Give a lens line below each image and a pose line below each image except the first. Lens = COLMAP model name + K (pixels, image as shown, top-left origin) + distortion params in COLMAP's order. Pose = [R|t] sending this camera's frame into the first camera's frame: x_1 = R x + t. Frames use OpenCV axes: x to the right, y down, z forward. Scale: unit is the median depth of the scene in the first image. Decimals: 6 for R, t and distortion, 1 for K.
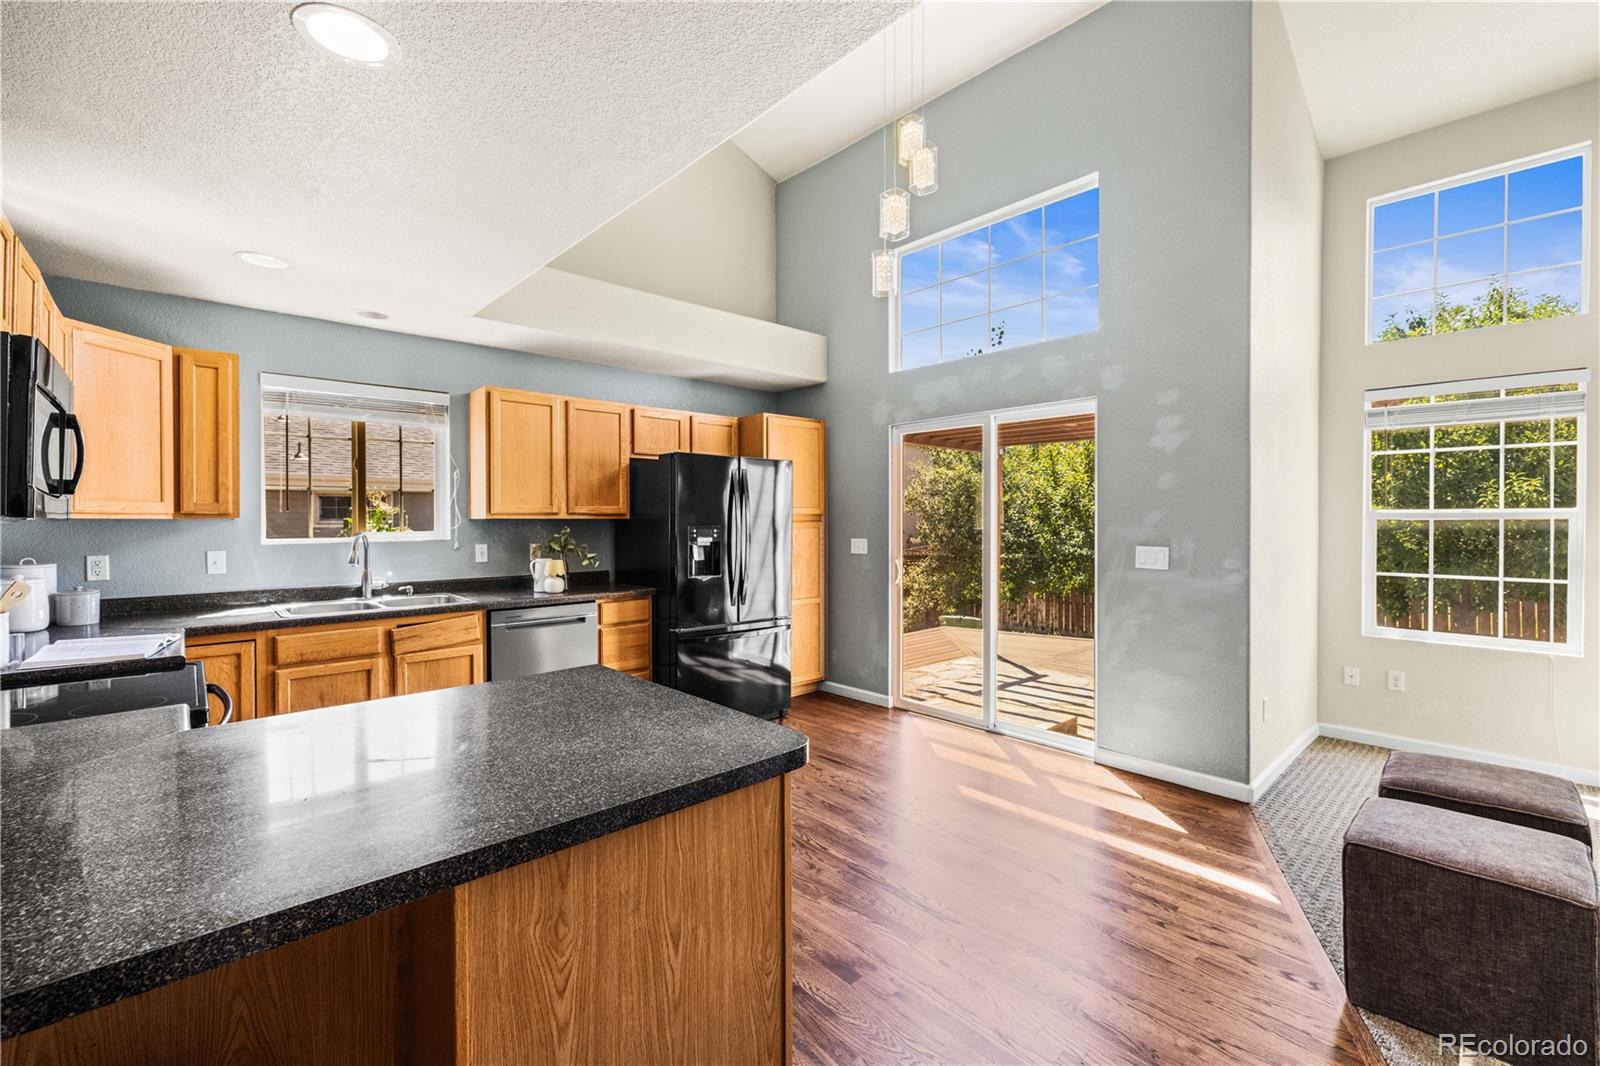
lens RADIAL K [[675.5, 0, 798.4], [0, 675.5, 524.3], [0, 0, 1]] dist [0.001198, 0.000242]
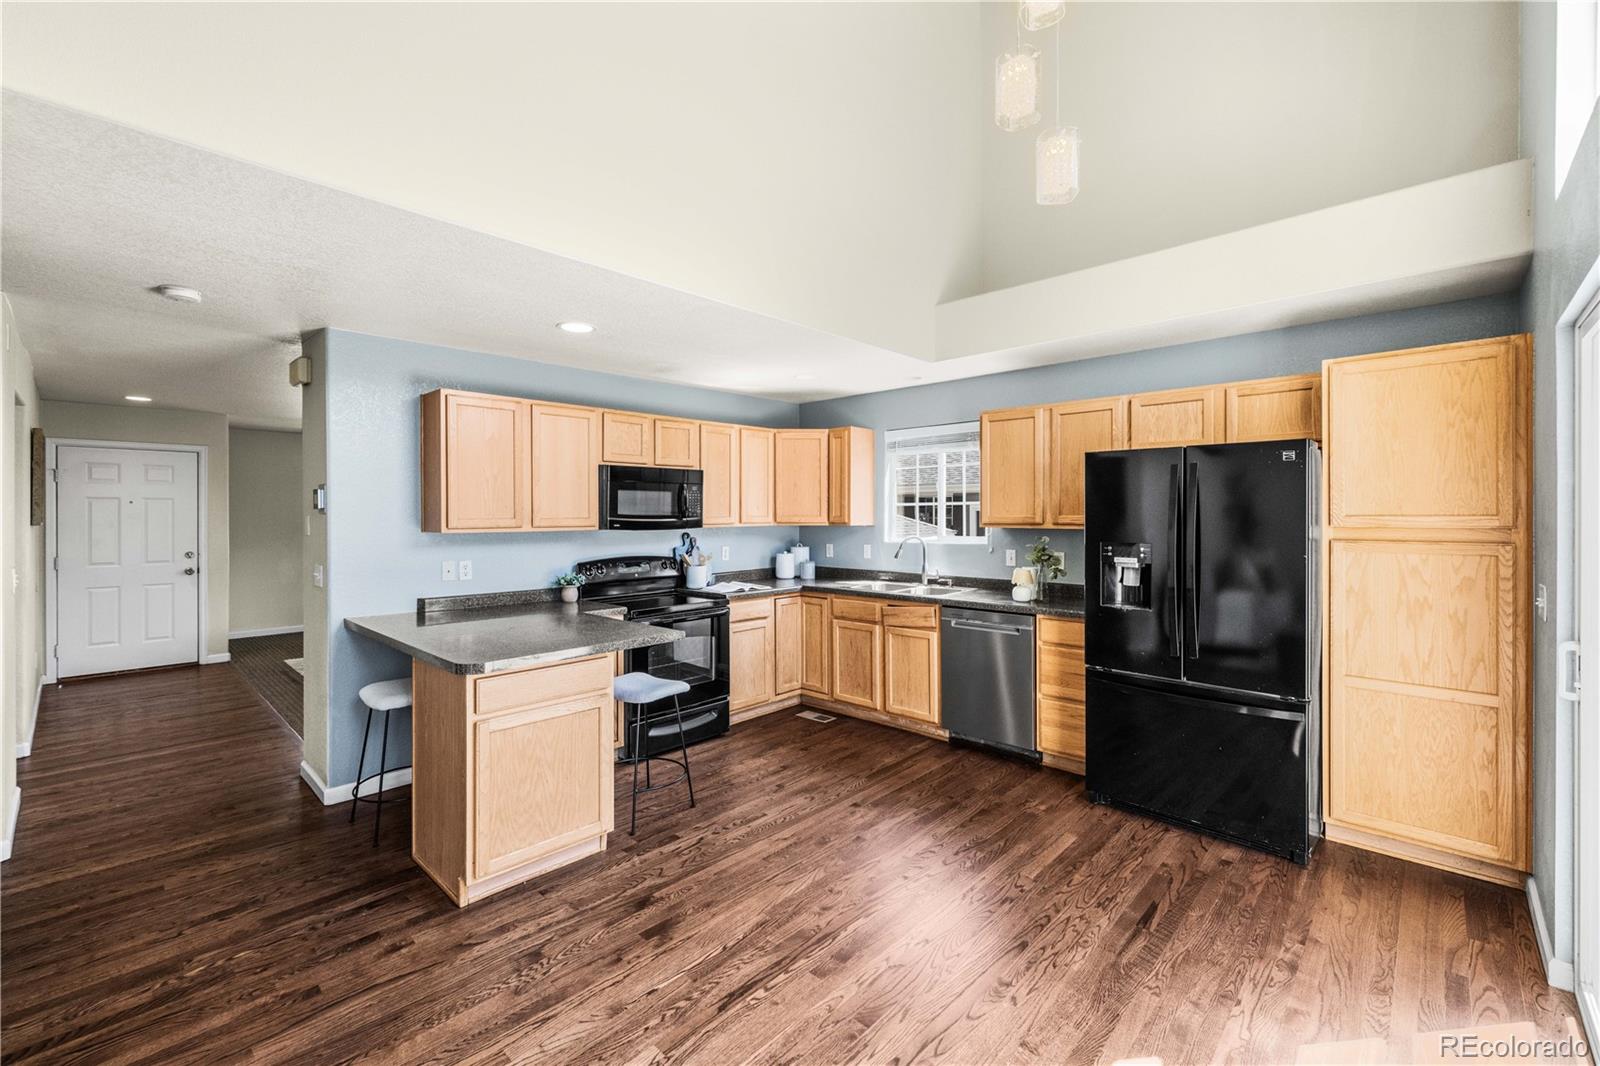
lens RADIAL K [[675.6, 0, 803.2], [0, 675.6, 514.1], [0, 0, 1]] dist [0.000258, -0.000017]
pose [[0.071721, 0.003064, -0.997420, 0.687110], [-0.004760, 0.999985, 0.002729, -0.034380], [0.997413, 0.004552, 0.071735, 0.642796]]
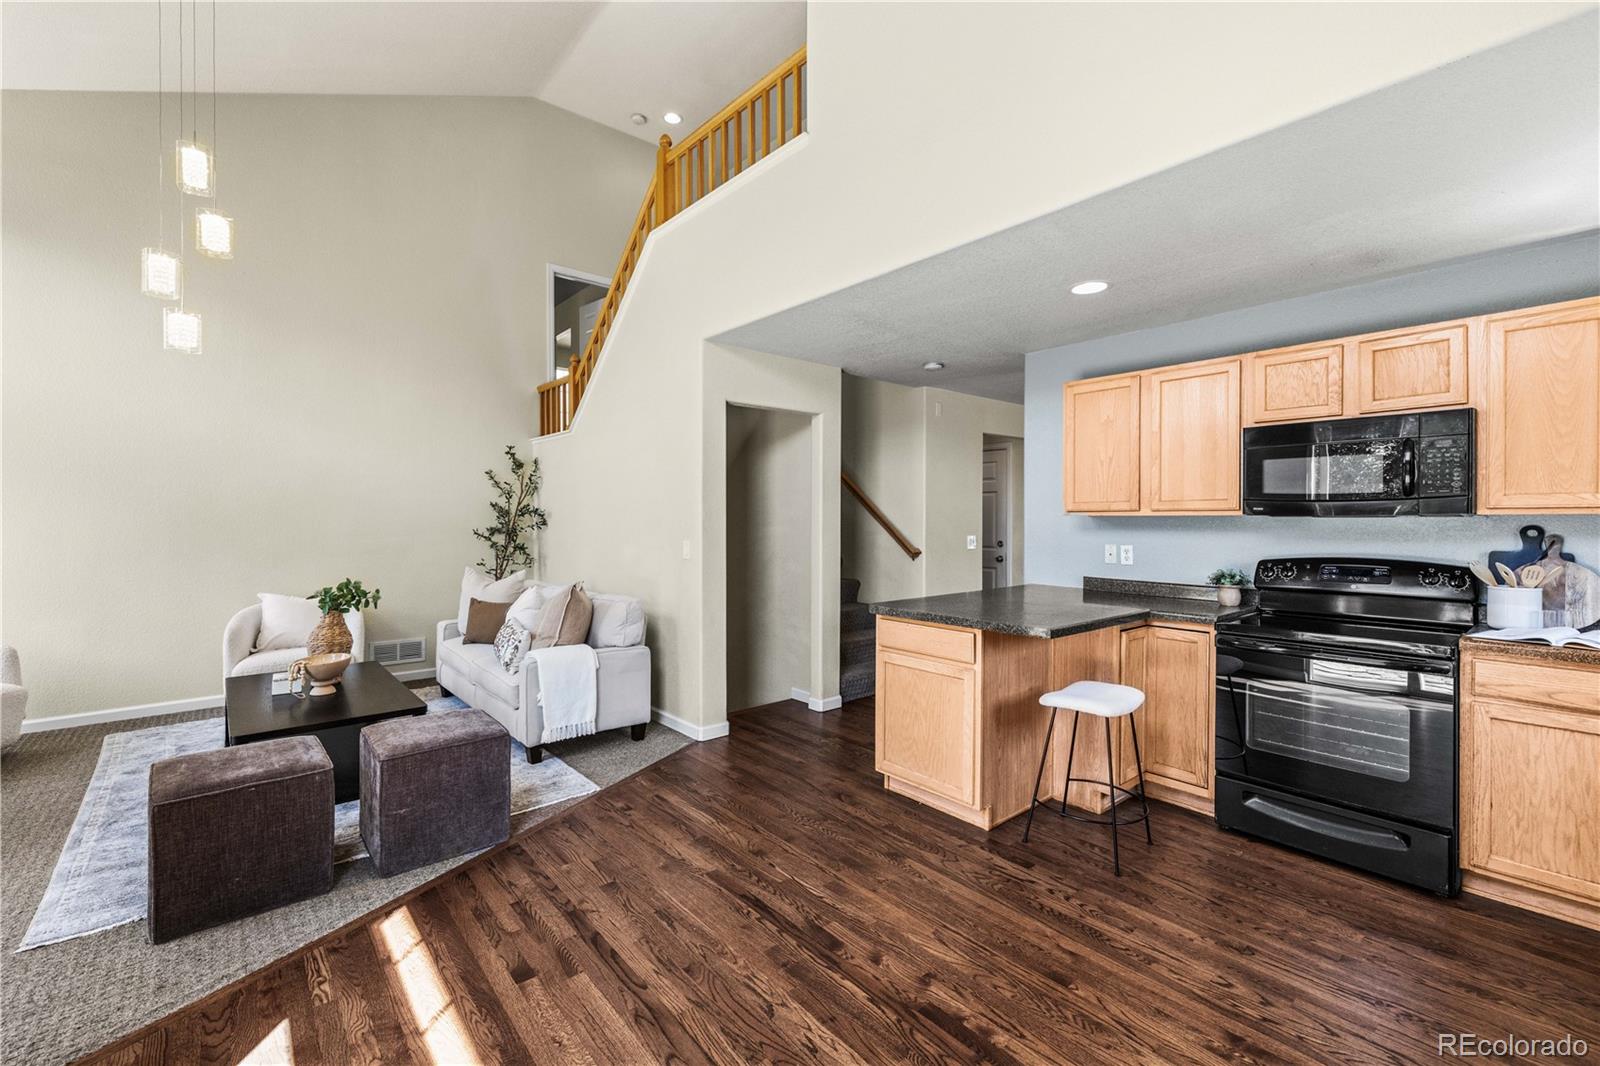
lens RADIAL K [[675.5, 0, 798.4], [0, 675.5, 524.3], [0, 0, 1]] dist [0.001198, 0.000242]
pose [[-0.999229, -0.001766, 0.039219, 0.066000], [-0.001243, 0.999910, 0.013343, -0.002414], [-0.039239, 0.013283, -0.999142, 1.259269]]
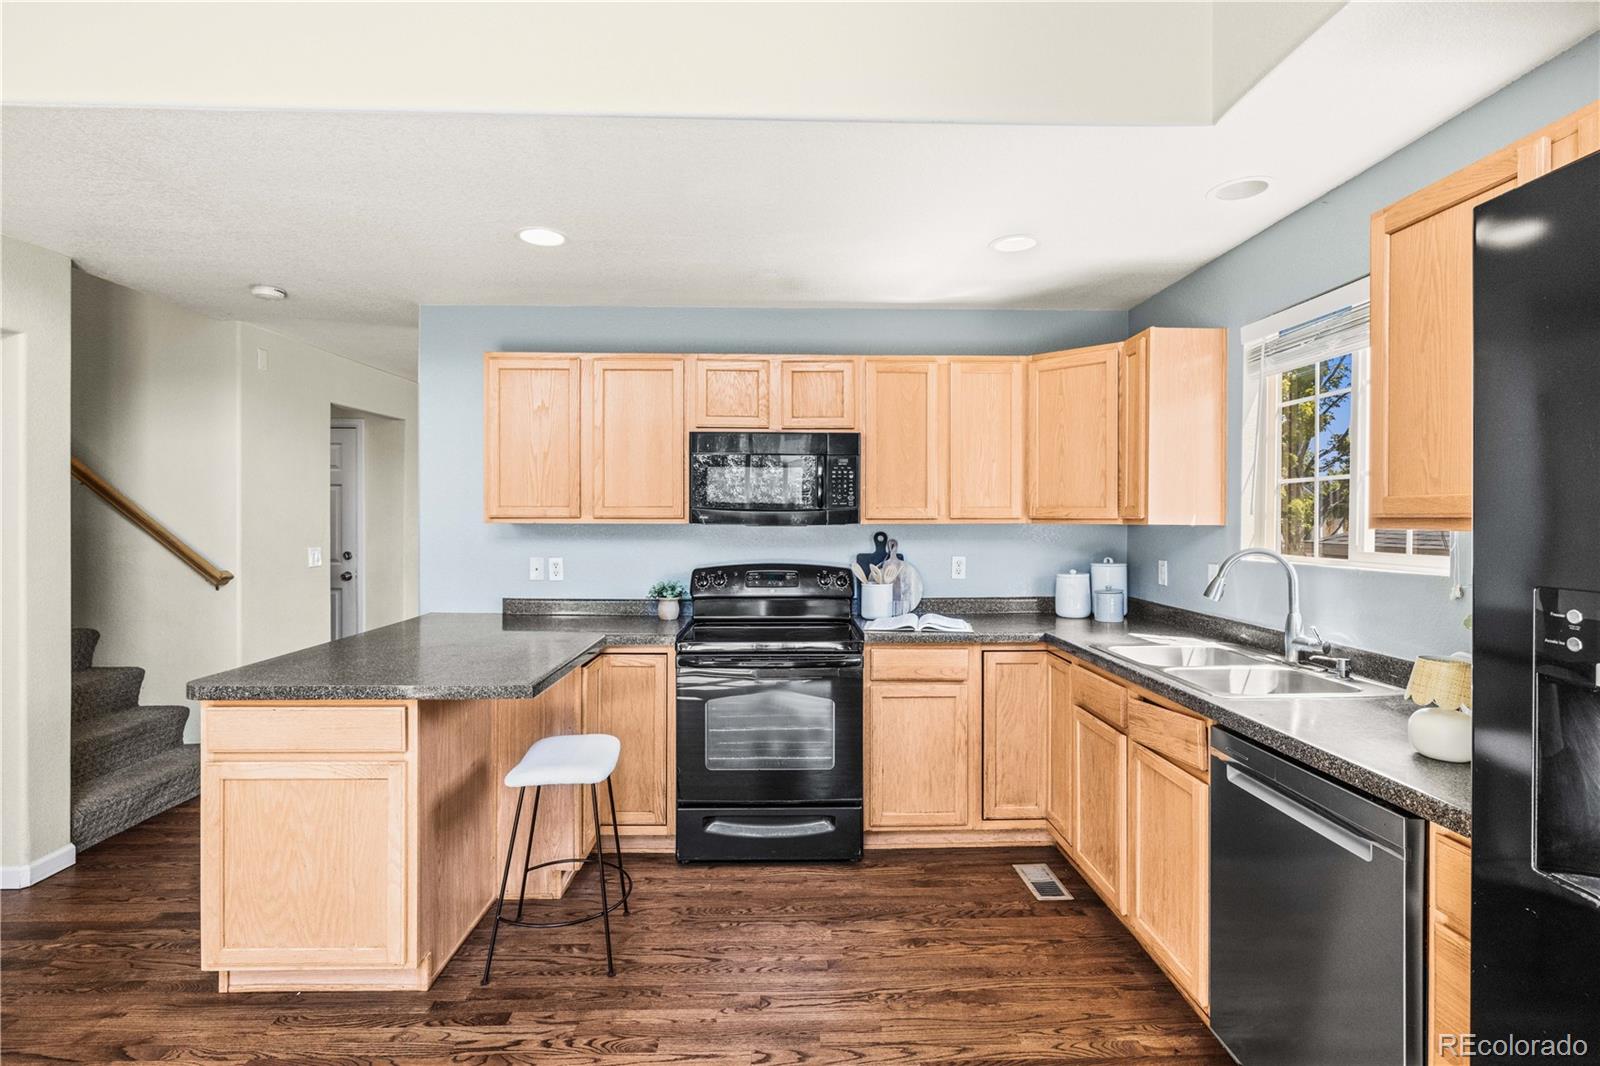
lens RADIAL K [[754.6, 0, 806.5], [0, 754.6, 523.2], [0, 0, 1]] dist [-0.004663, 0.000355]
pose [[-0.653872, 0.005189, -0.756588, 0.128723], [-0.007003, 0.999892, 0.012911, -0.016492], [0.756573, 0.013741, -0.653765, 1.083474]]
